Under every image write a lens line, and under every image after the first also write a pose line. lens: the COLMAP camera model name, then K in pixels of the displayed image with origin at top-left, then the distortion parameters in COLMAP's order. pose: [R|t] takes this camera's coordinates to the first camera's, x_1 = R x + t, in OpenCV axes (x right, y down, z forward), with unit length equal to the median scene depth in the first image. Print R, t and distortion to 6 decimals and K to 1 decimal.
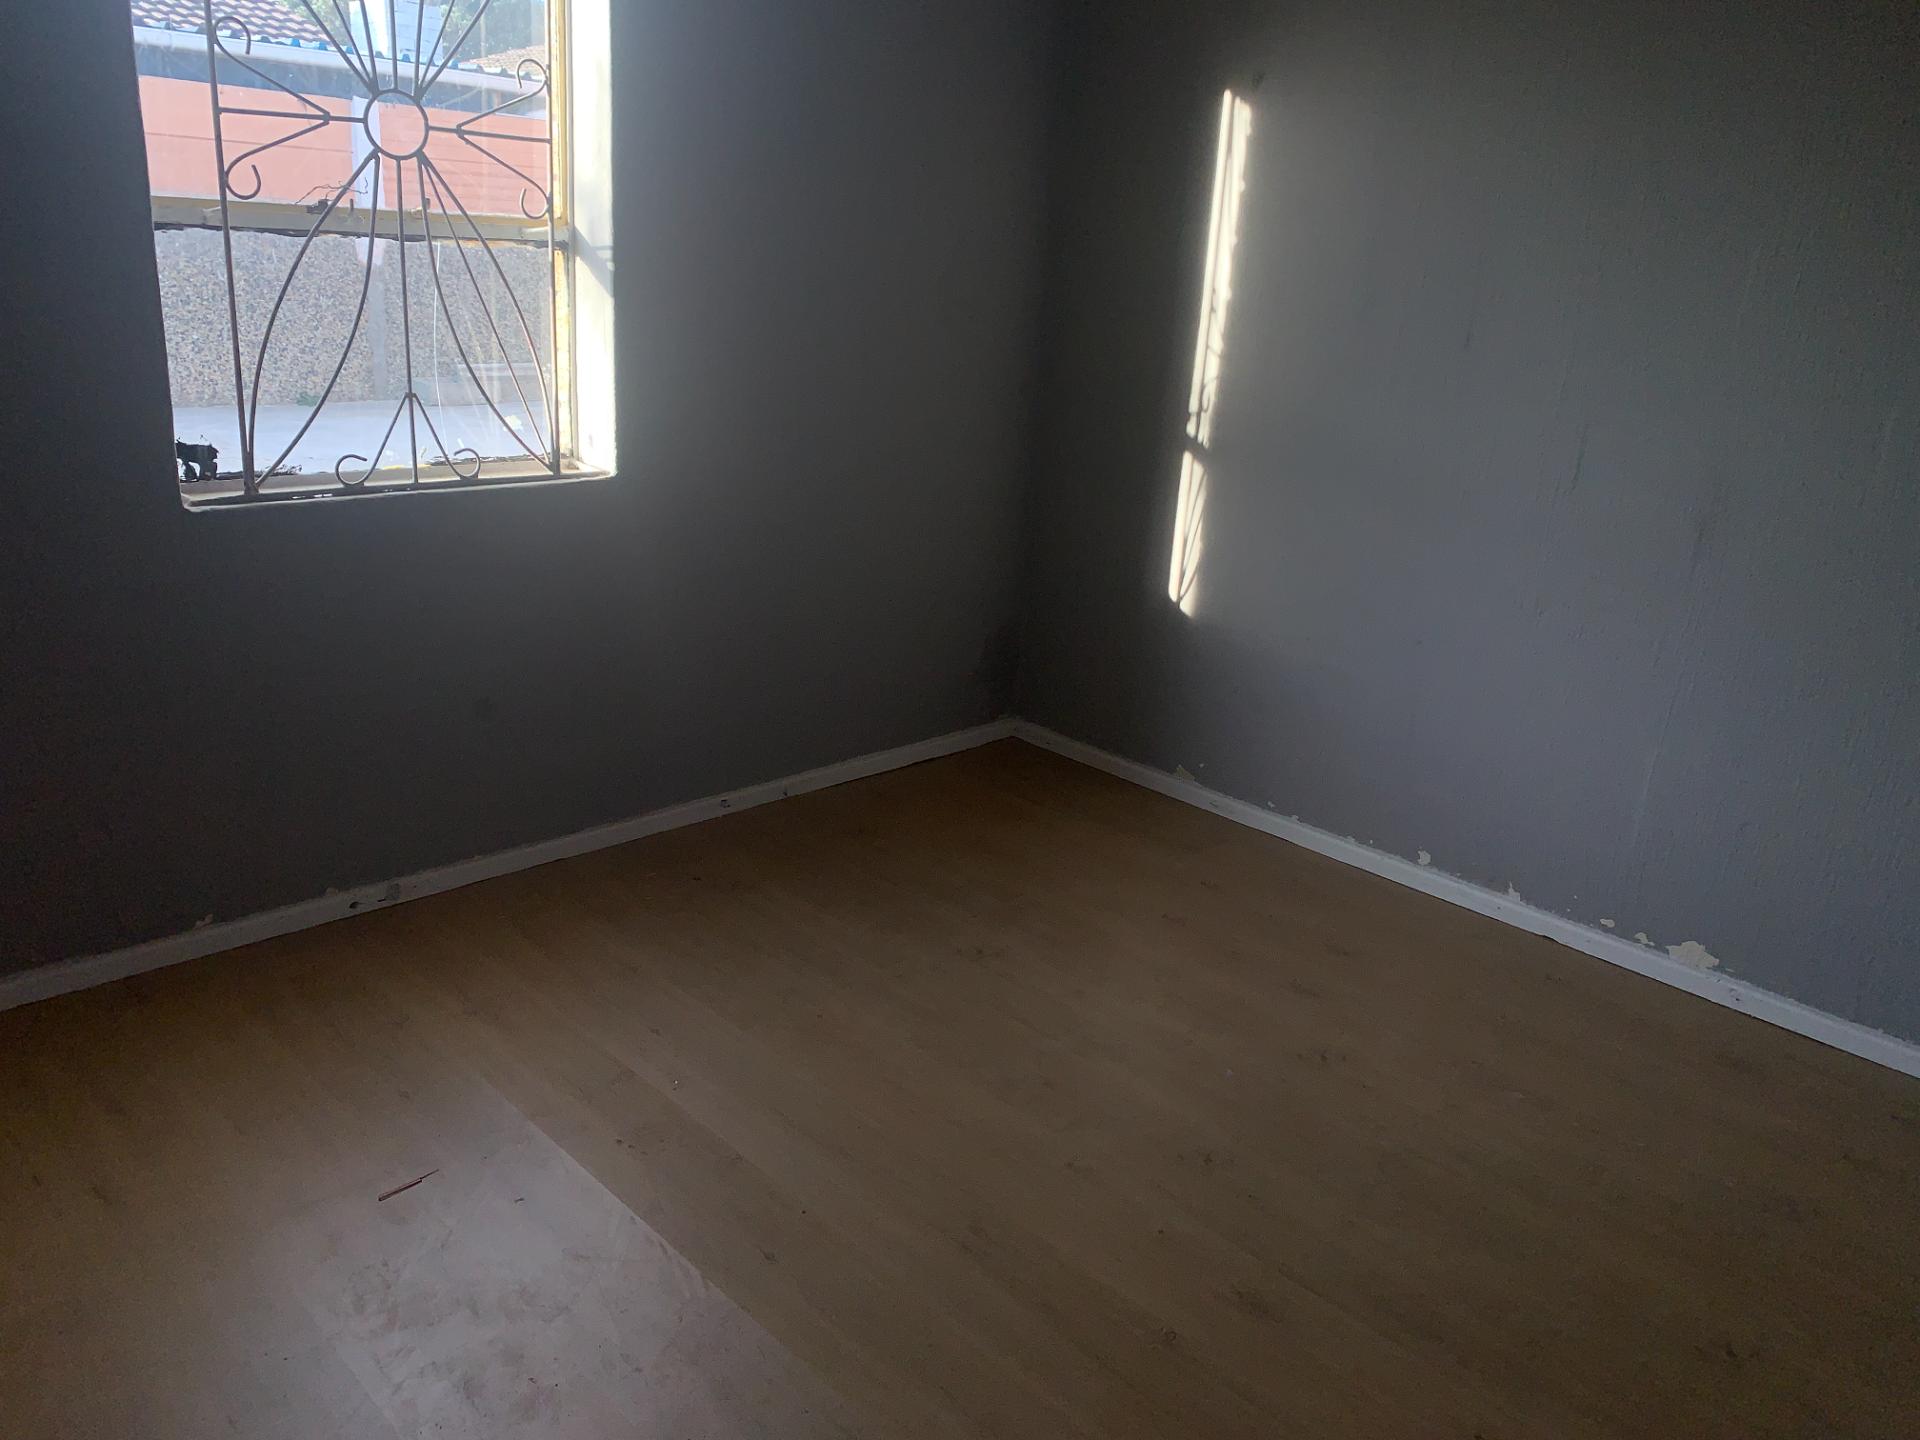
lens RADIAL K [[1475.6, 0, 960.0], [0, 1475.6, 720.0], [0, 0, 1]] dist [0.098298, -0.127068]
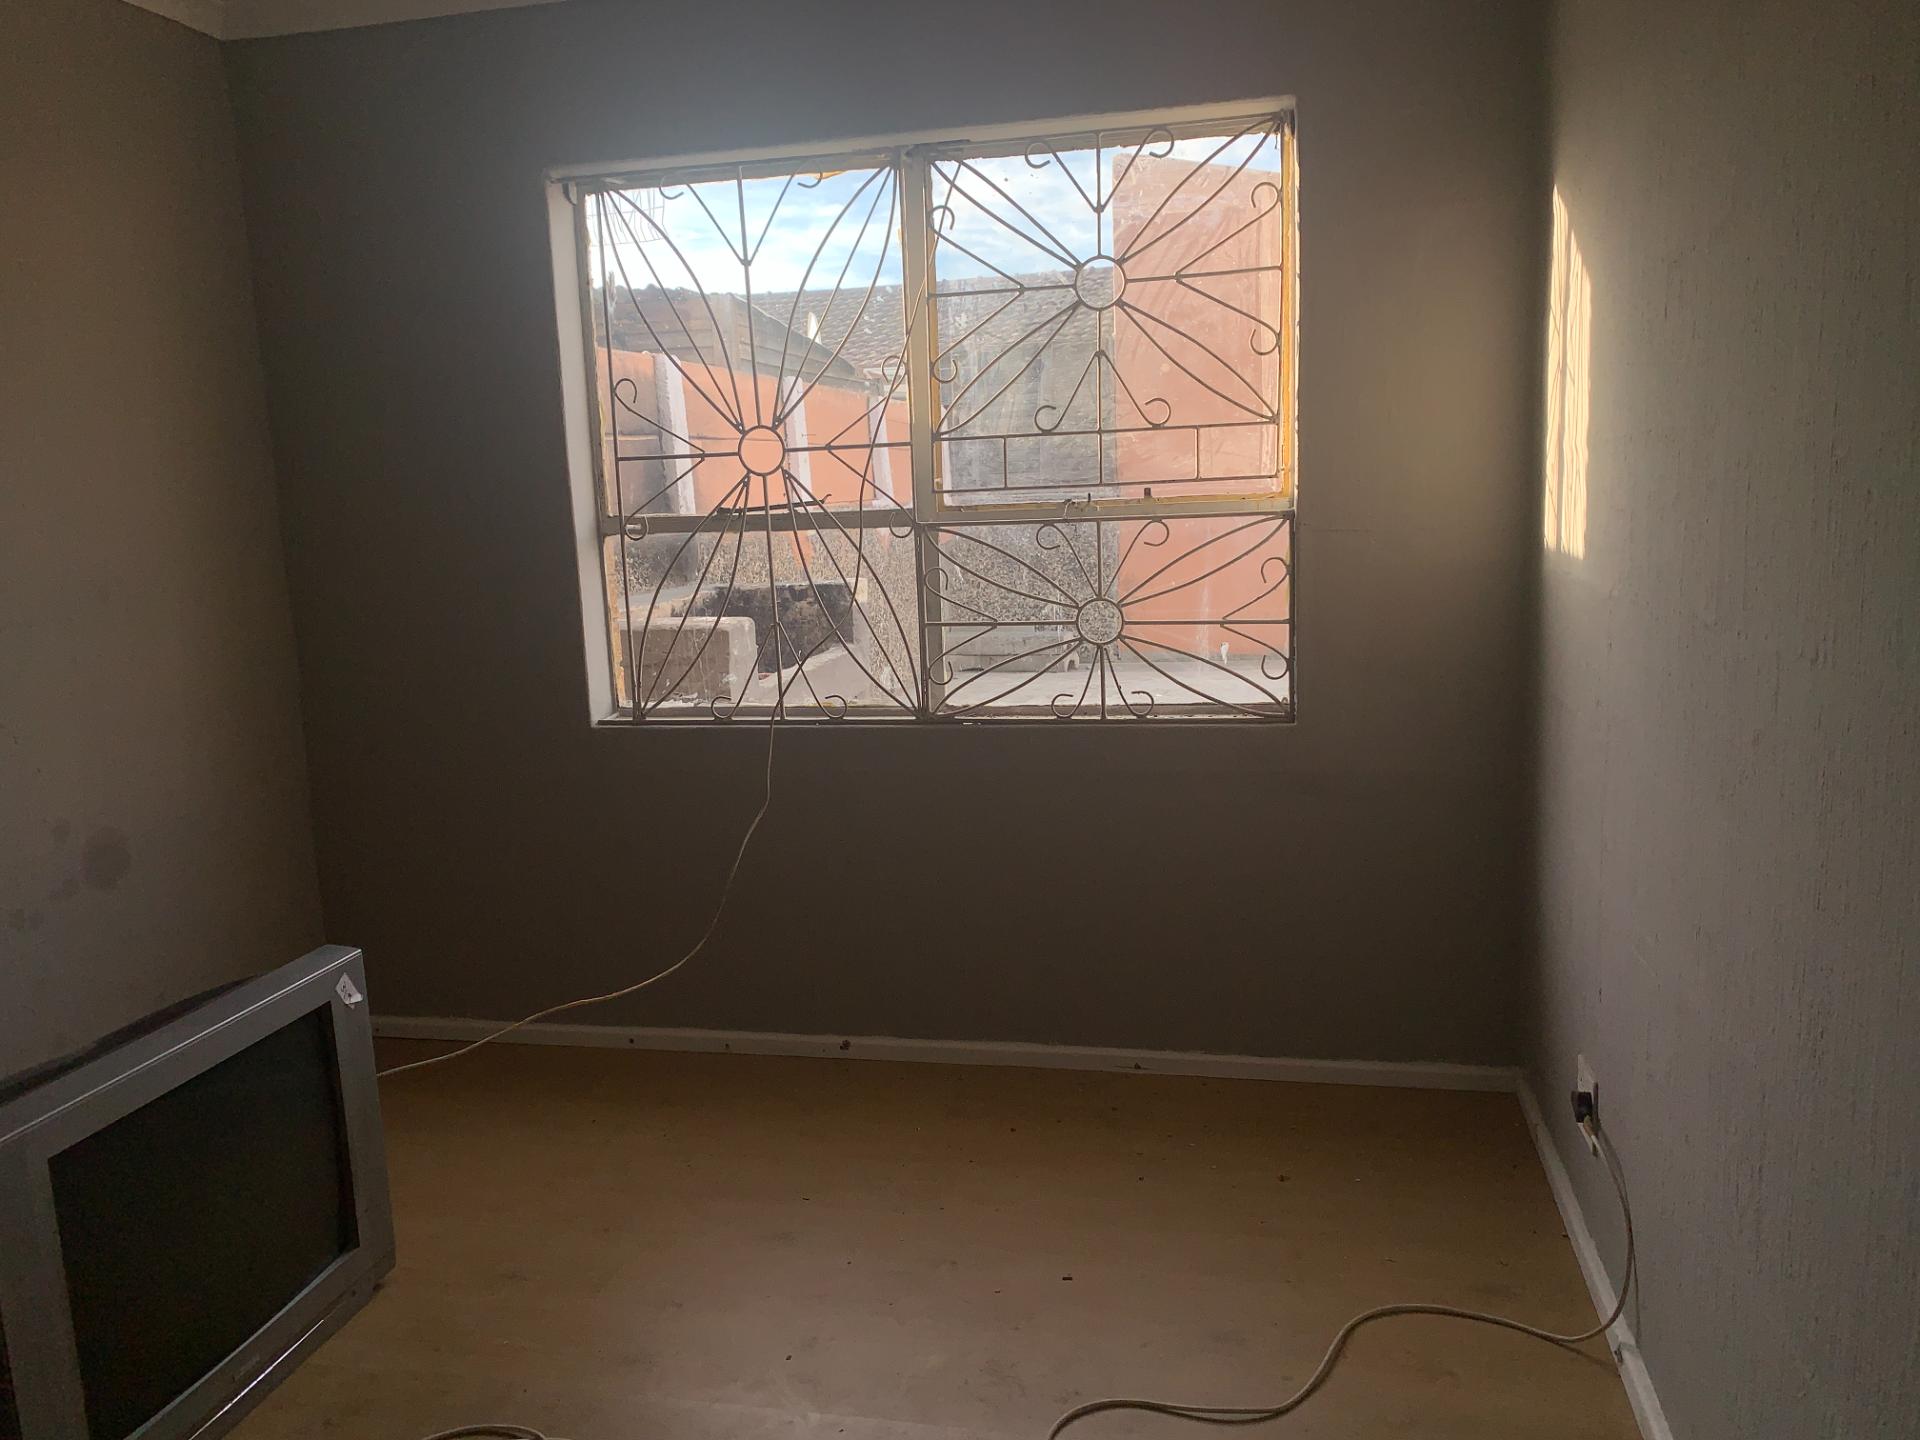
lens RADIAL K [[1246.7, 0, 960.0], [0, 1246.7, 720.0], [0, 0, 1]] dist [0.001314, -0.001061]
pose [[0.545977, 0.070459, -0.834832, 0.610940], [-0.189405, 0.981040, -0.041071, -0.147377], [0.816109, 0.180545, 0.548971, 0.559759]]
